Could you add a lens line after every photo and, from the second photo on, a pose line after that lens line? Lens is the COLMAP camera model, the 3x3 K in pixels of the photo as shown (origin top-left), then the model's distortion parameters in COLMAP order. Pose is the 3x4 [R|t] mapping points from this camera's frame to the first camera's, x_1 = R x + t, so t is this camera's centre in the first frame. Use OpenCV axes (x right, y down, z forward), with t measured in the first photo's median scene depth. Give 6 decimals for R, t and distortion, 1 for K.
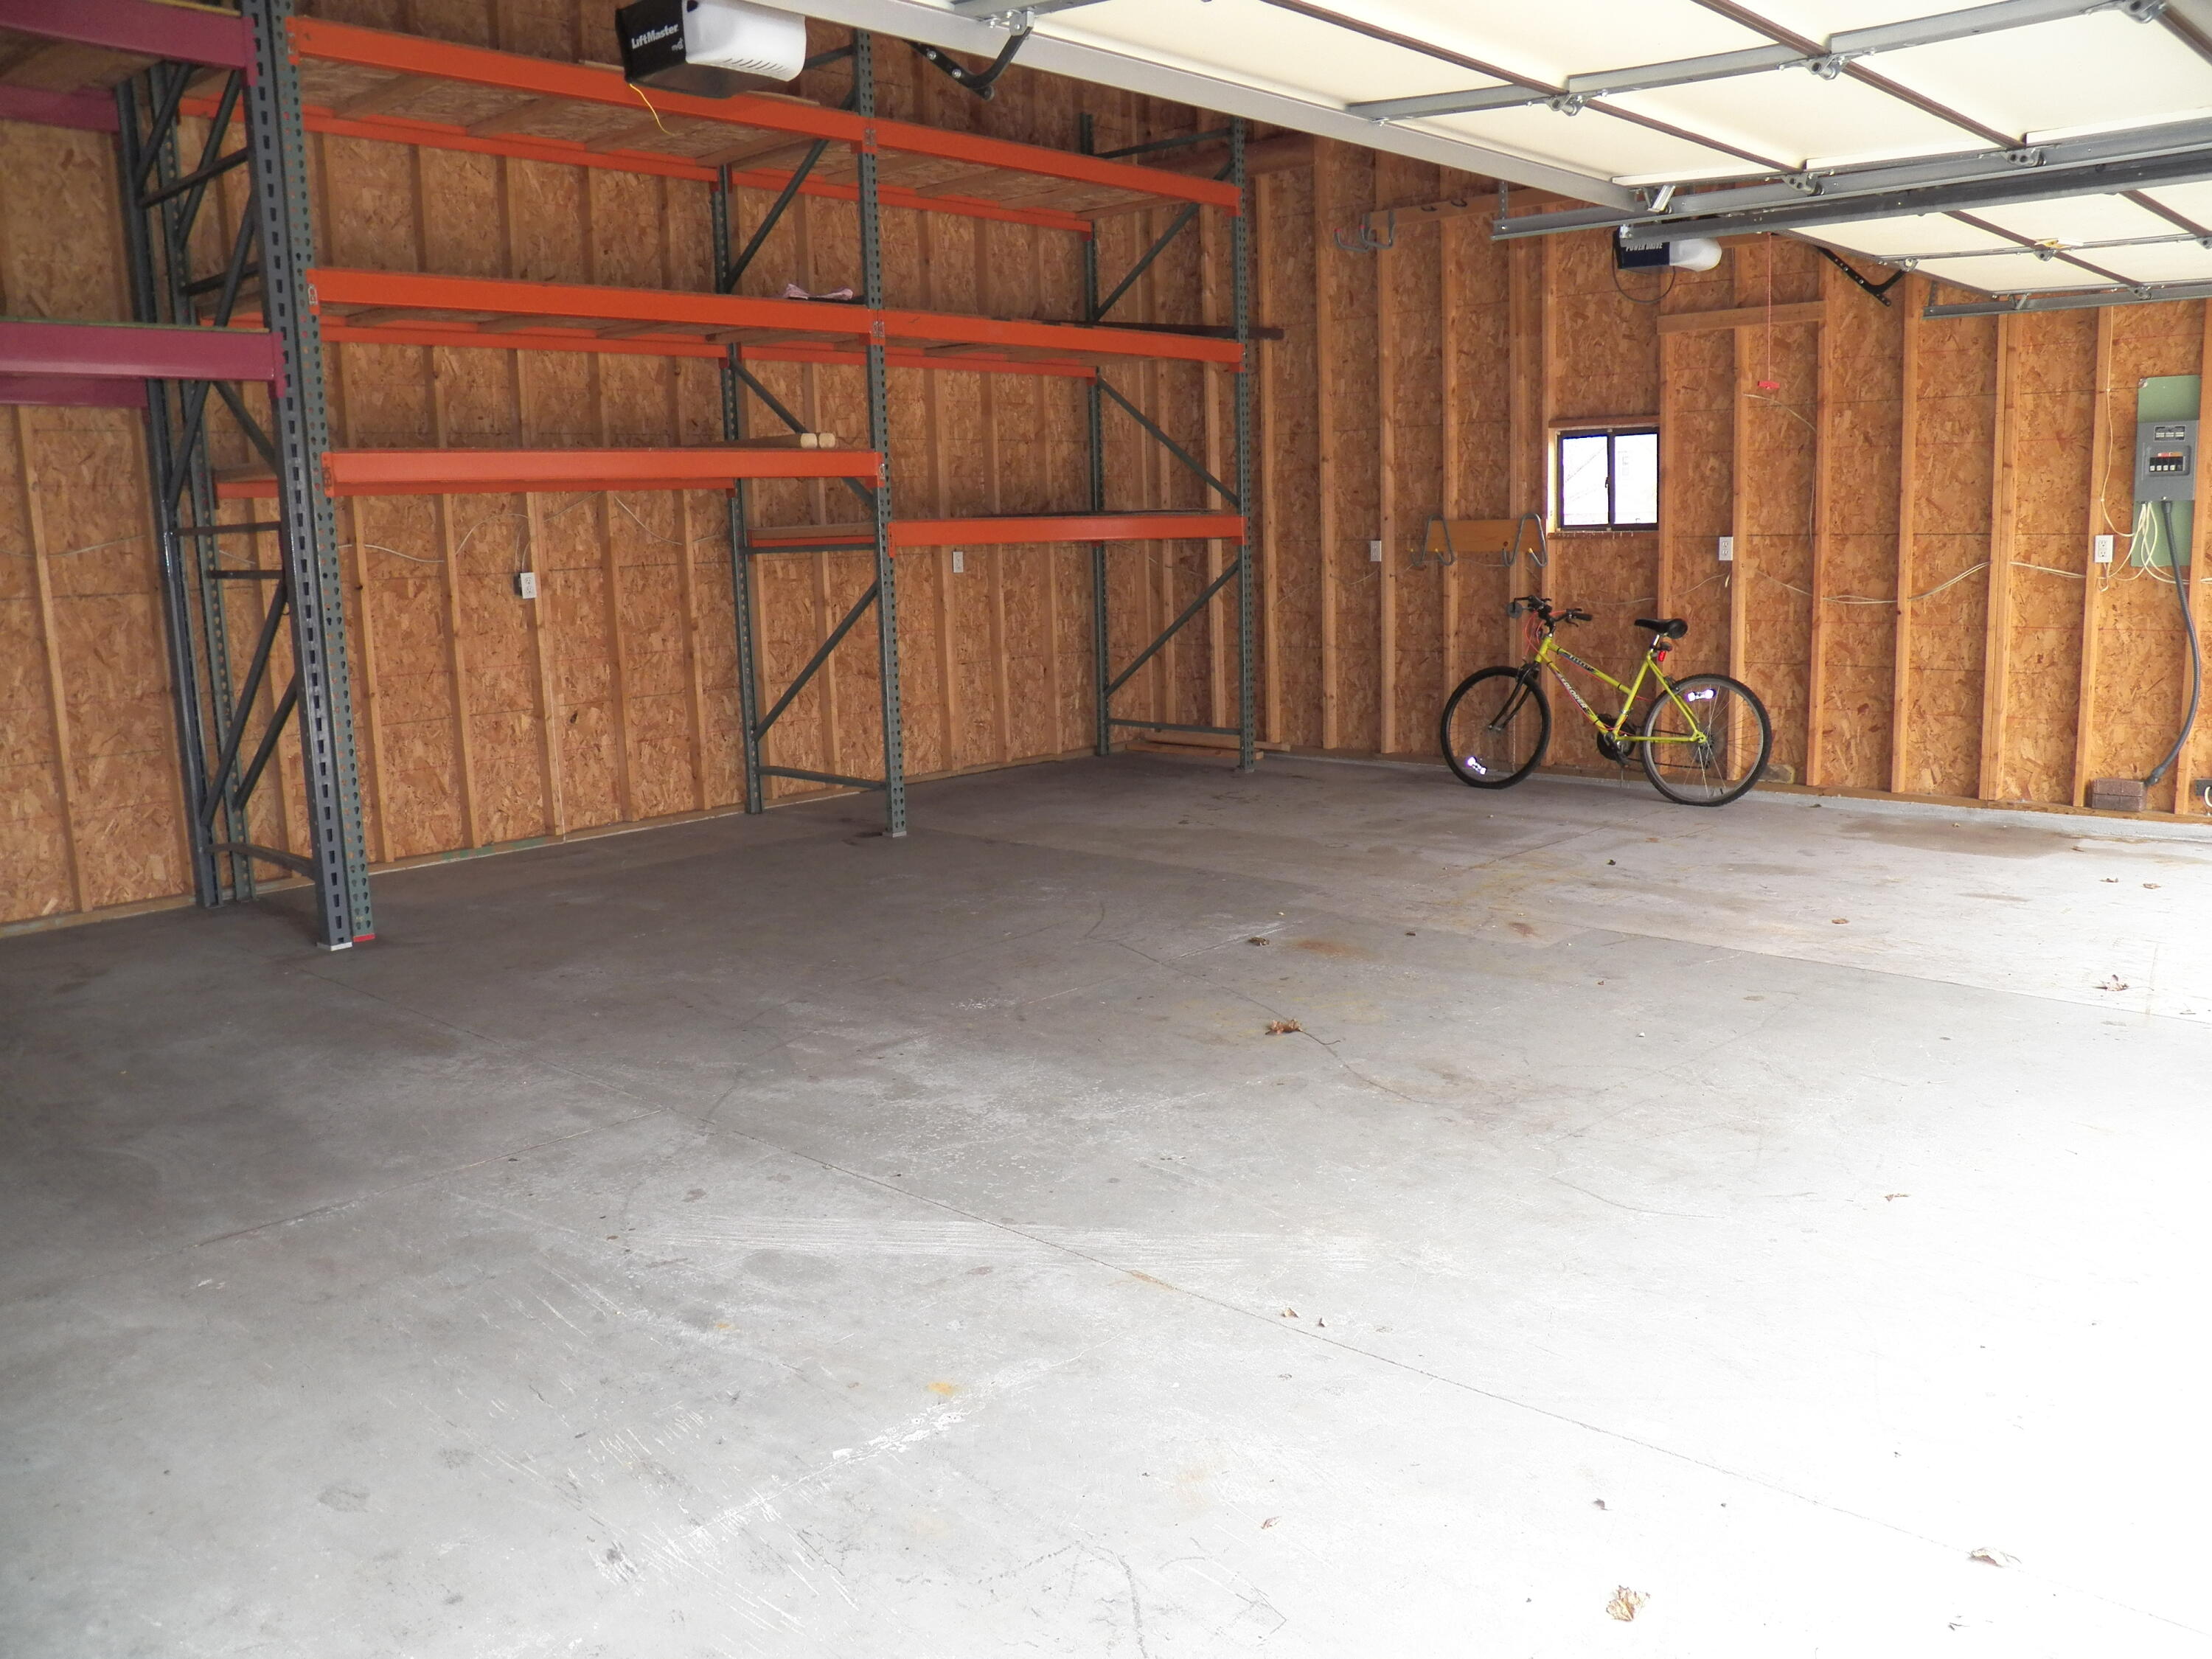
lens RADIAL K [[1808.4, 0, 1119.2], [0, 1808.4, 835.6], [0, 0, 1]] dist [-0.126597, 0.084780]
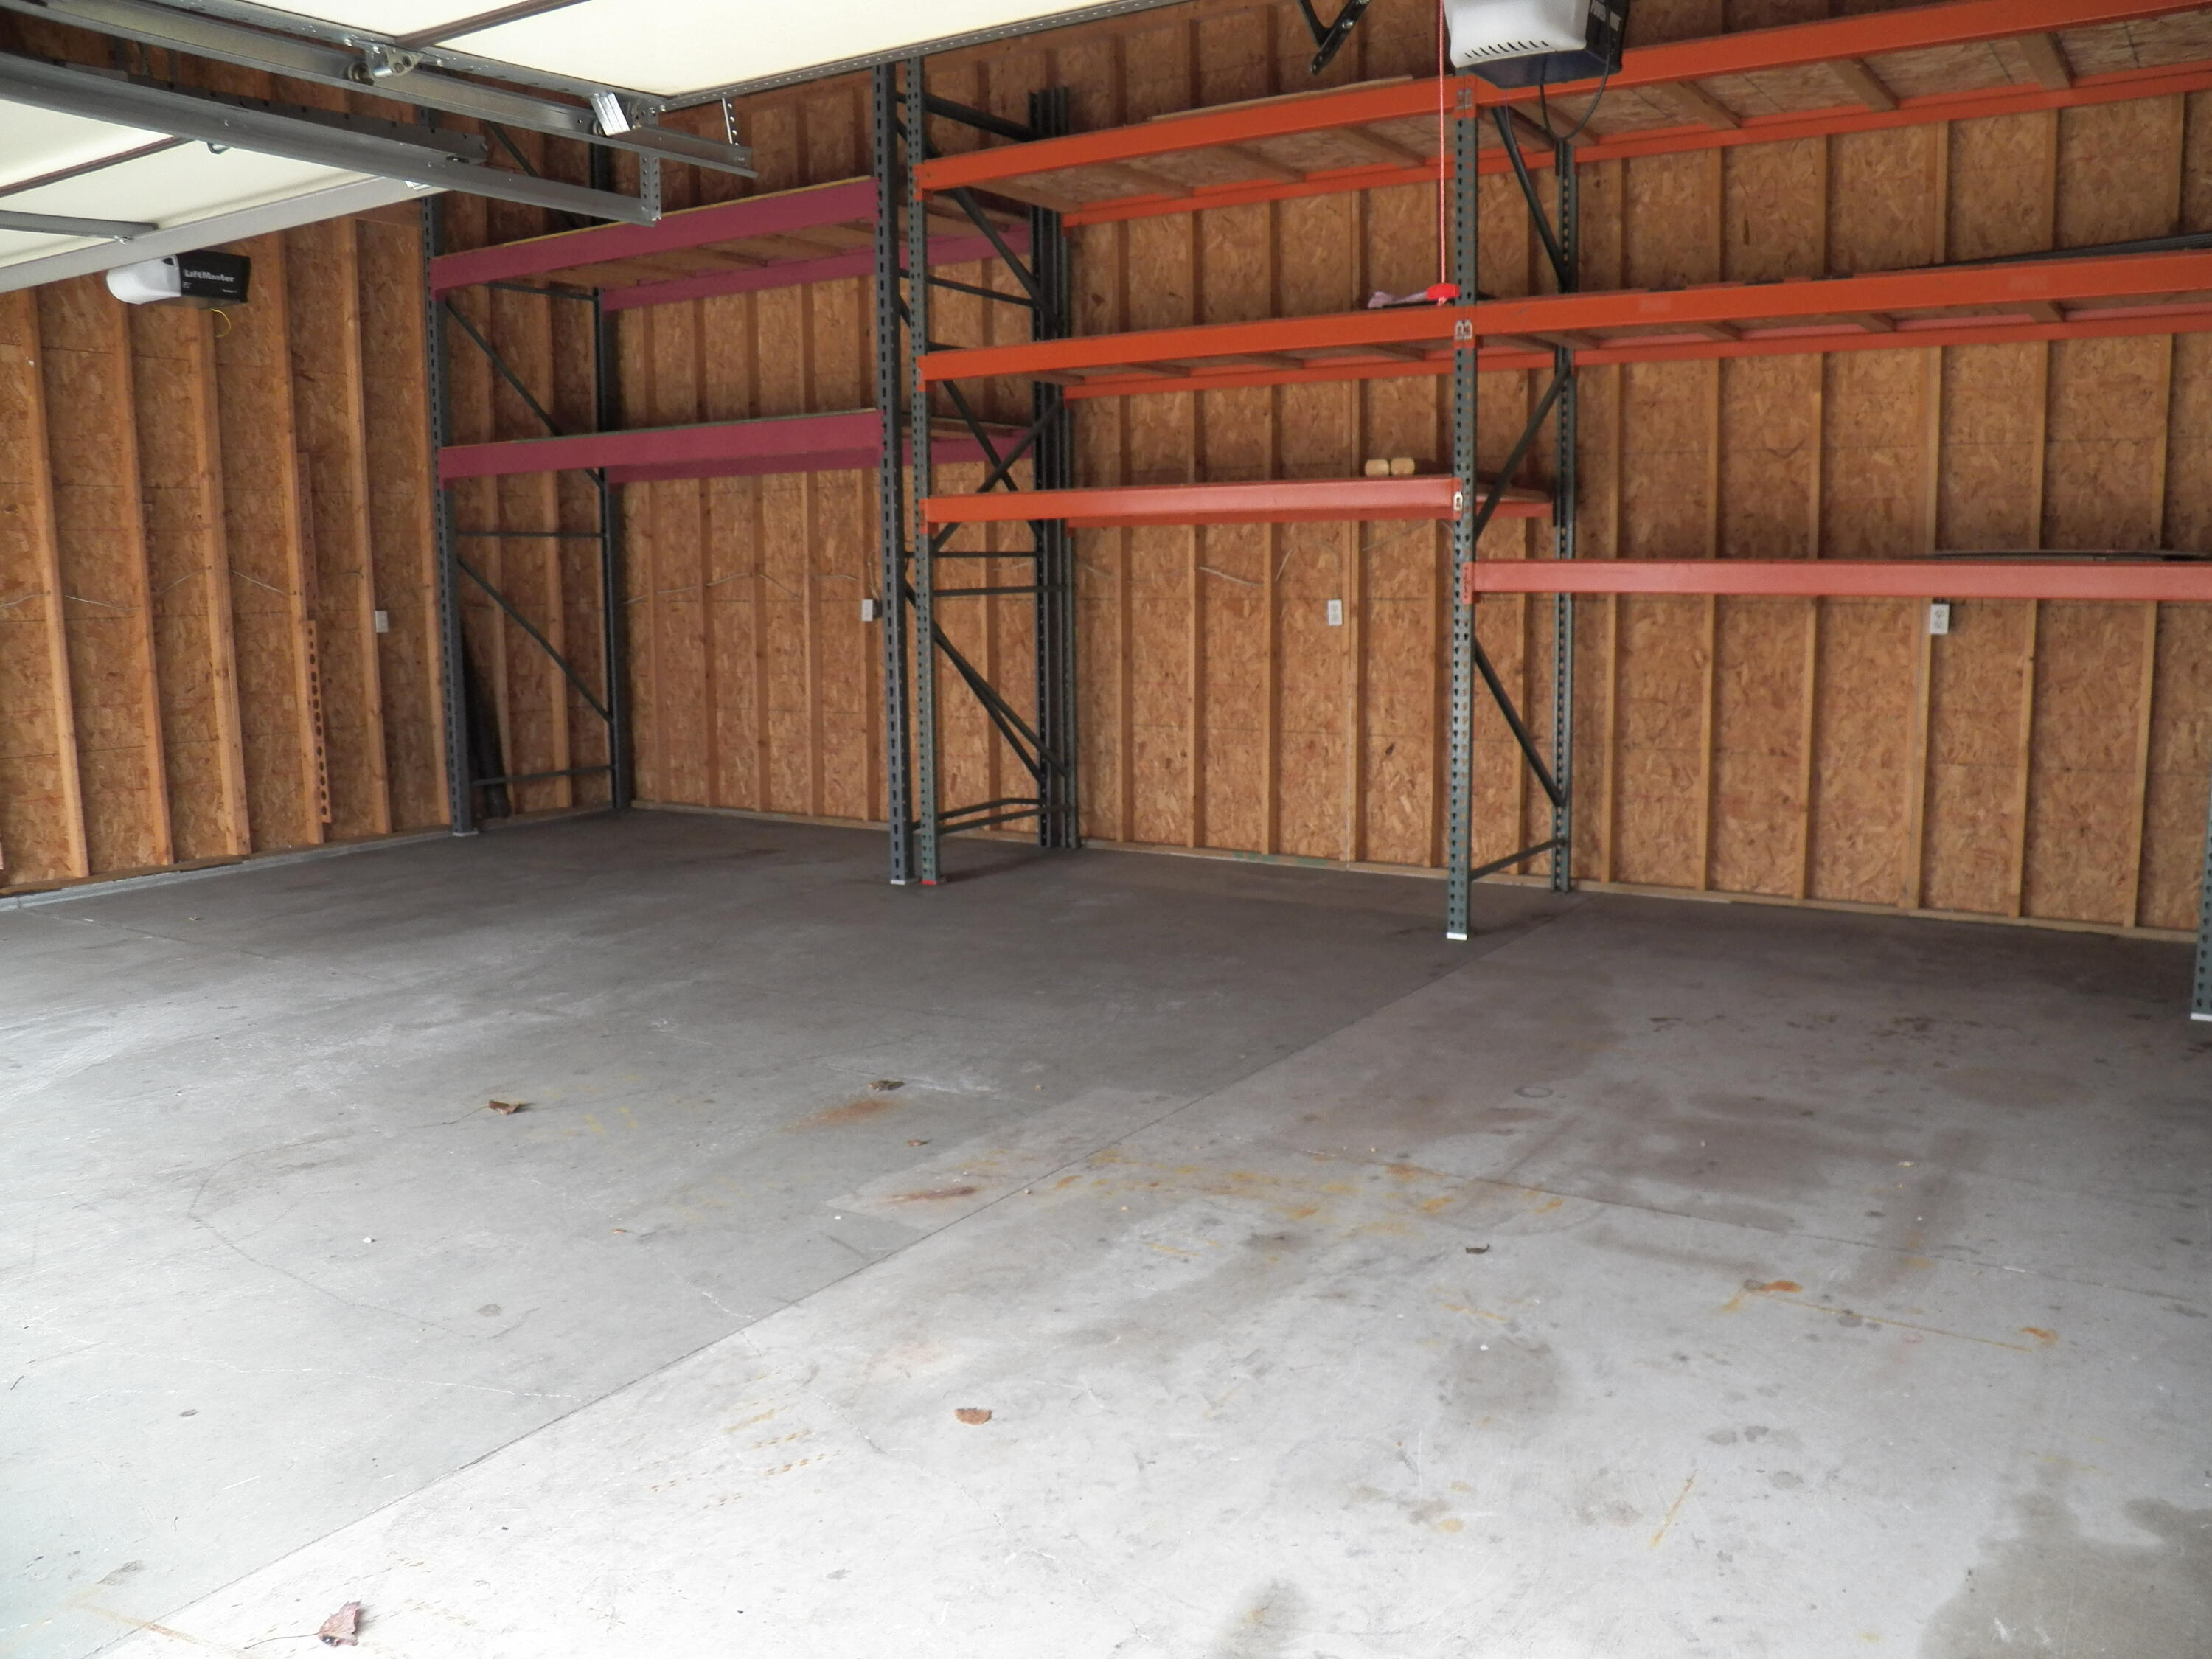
lens RADIAL K [[1808.4, 0, 1159.9], [0, 1808.4, 823.1], [0, 0, 1]] dist [-0.126597, 0.084780]
pose [[0.175169, 0.160936, -0.971296, 0.989924], [-0.163115, 0.977659, 0.132573, -0.211721], [0.970932, 0.135210, 0.197507, 1.058325]]
